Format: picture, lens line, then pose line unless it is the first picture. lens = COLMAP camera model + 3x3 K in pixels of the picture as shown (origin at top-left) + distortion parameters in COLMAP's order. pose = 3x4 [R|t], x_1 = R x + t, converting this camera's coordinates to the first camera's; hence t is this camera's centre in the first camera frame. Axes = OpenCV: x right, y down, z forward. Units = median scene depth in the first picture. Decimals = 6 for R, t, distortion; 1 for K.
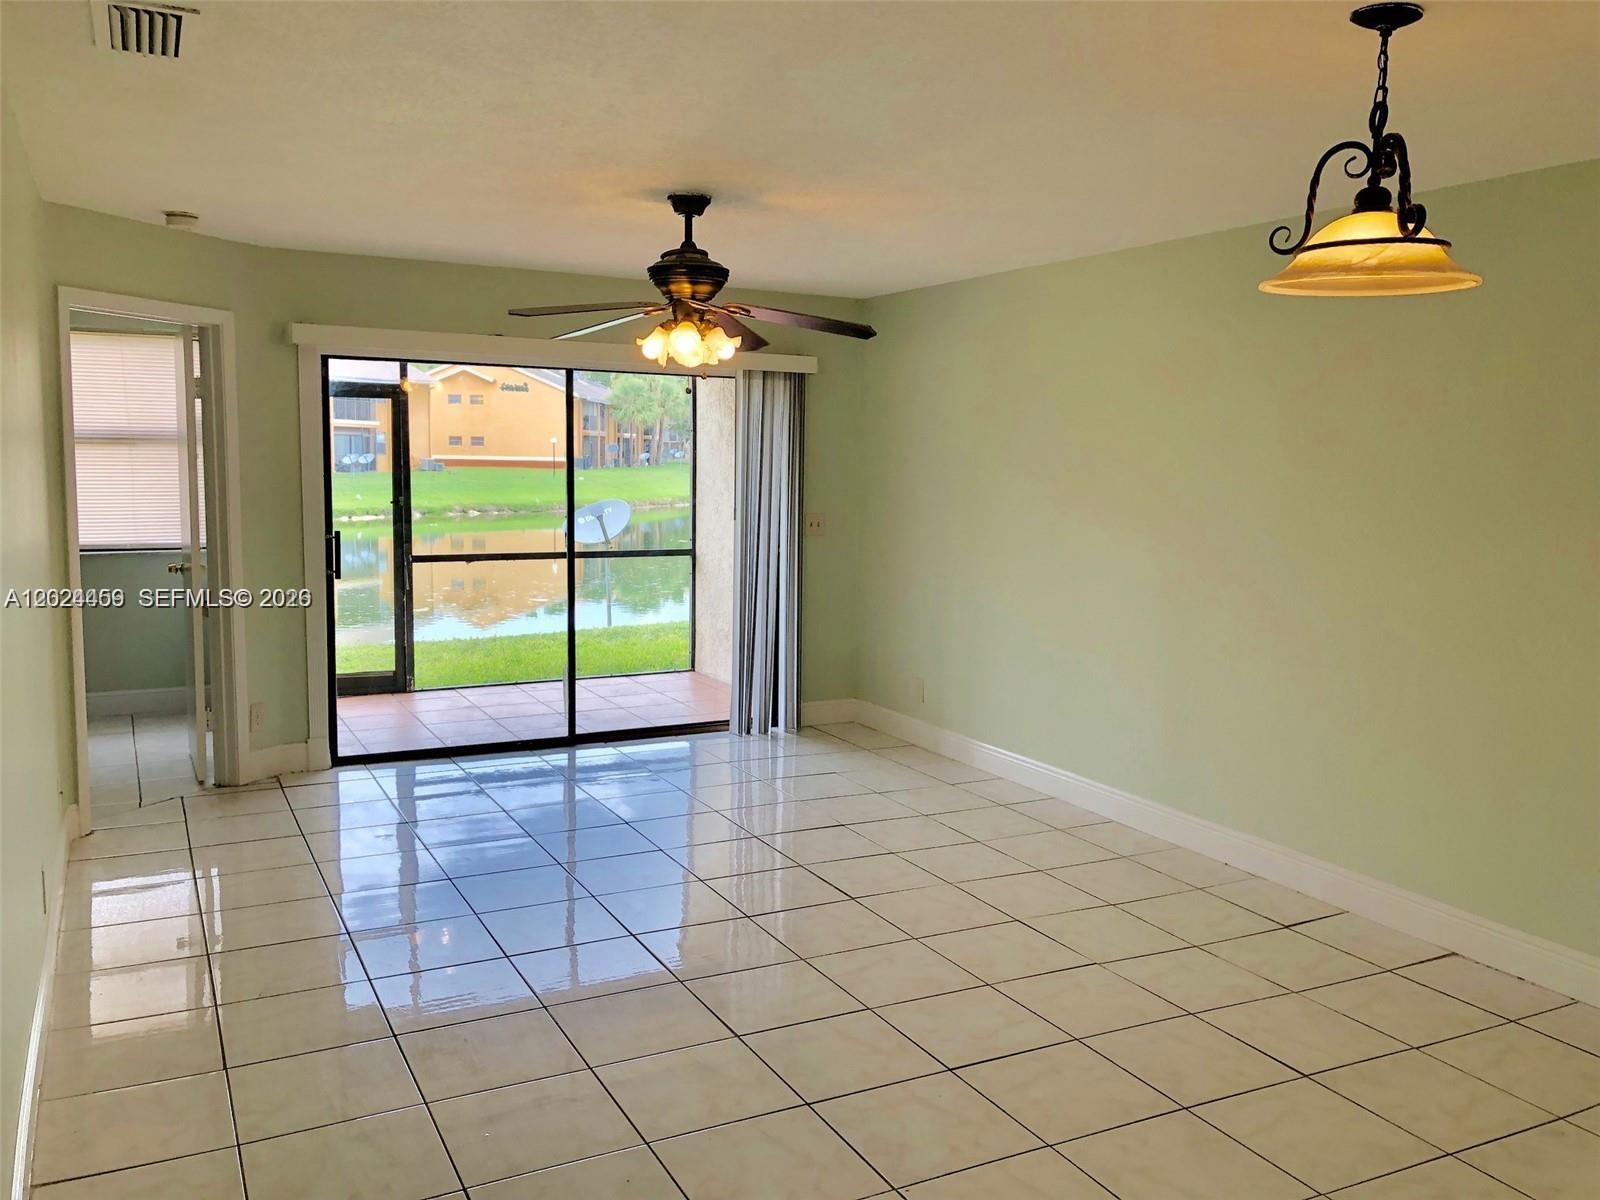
lens RADIAL K [[1313.0, 0, 803.9], [0, 1313.0, 611.9], [0, 0, 1]] dist [0.056491, -0.054217]
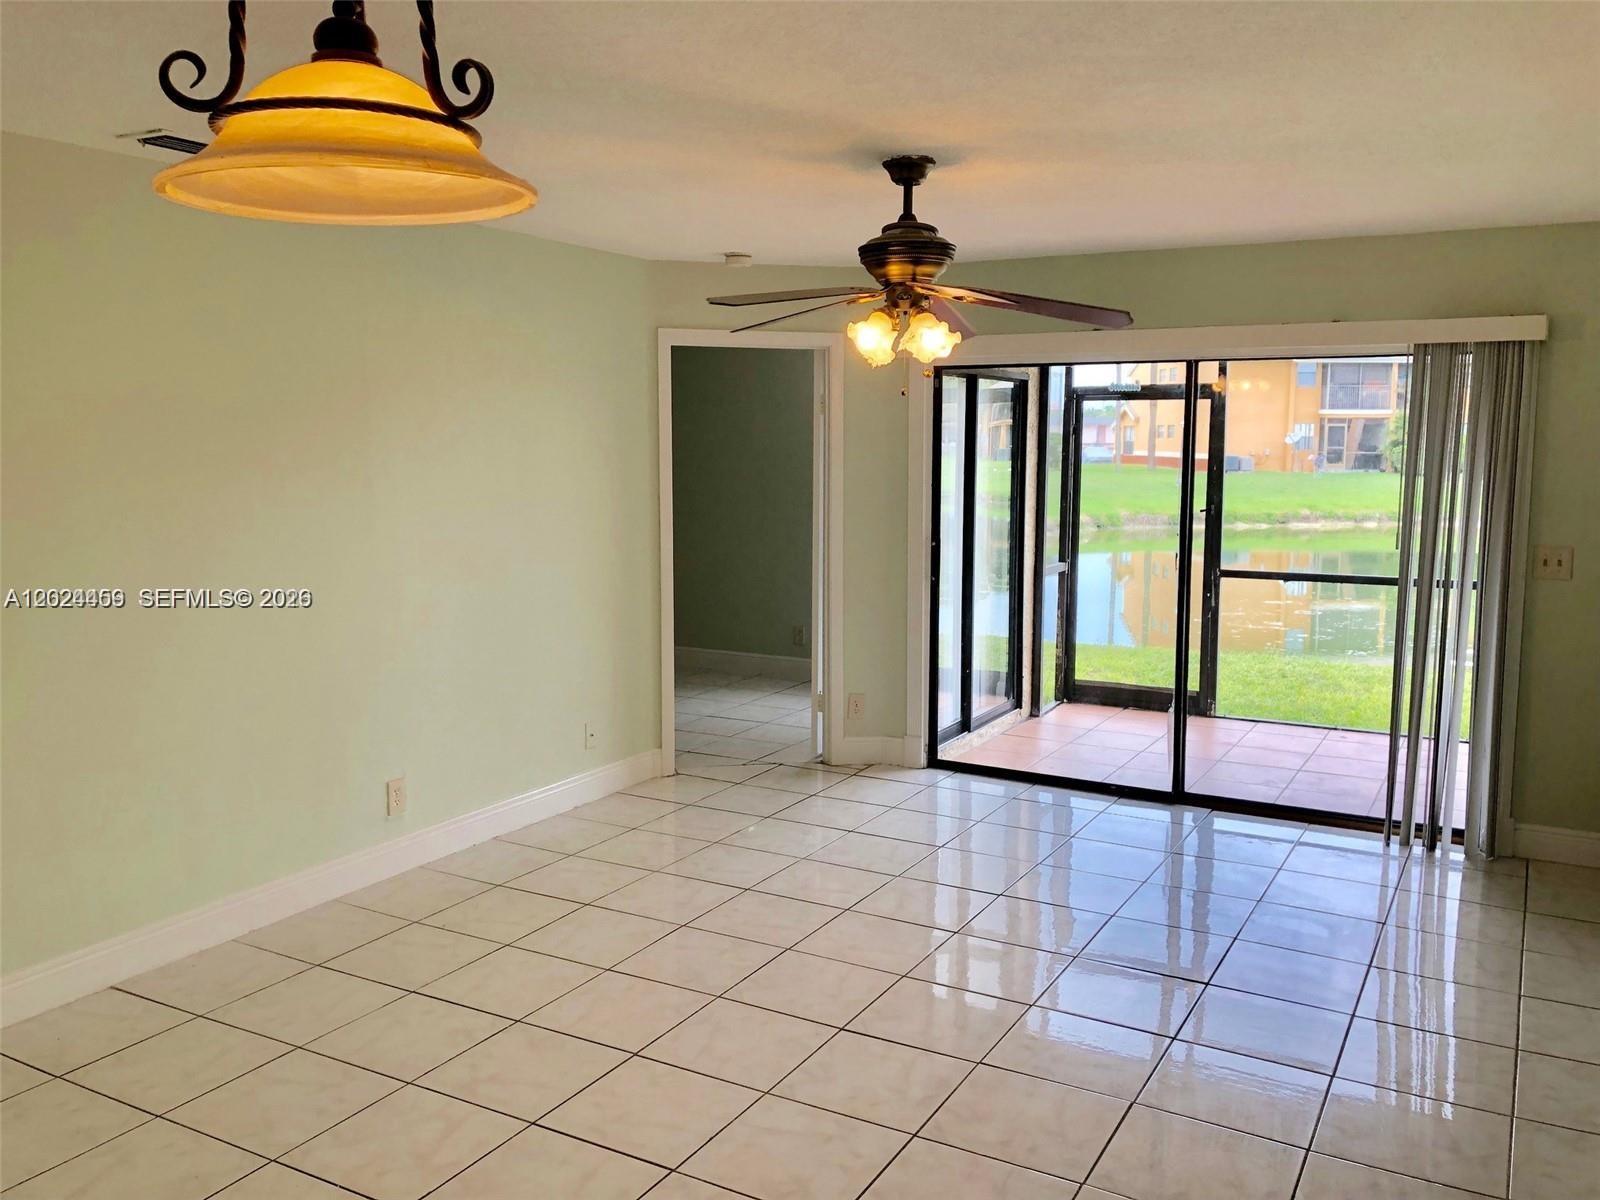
lens RADIAL K [[1313.0, 0, 800.1], [0, 1313.0, 582.7], [0, 0, 1]] dist [0.056491, -0.054217]
pose [[0.554111, 0.077970, -0.828783, 0.315265], [-0.096803, 0.994885, 0.028875, -0.033544], [0.826795, 0.064229, 0.558824, 0.258522]]
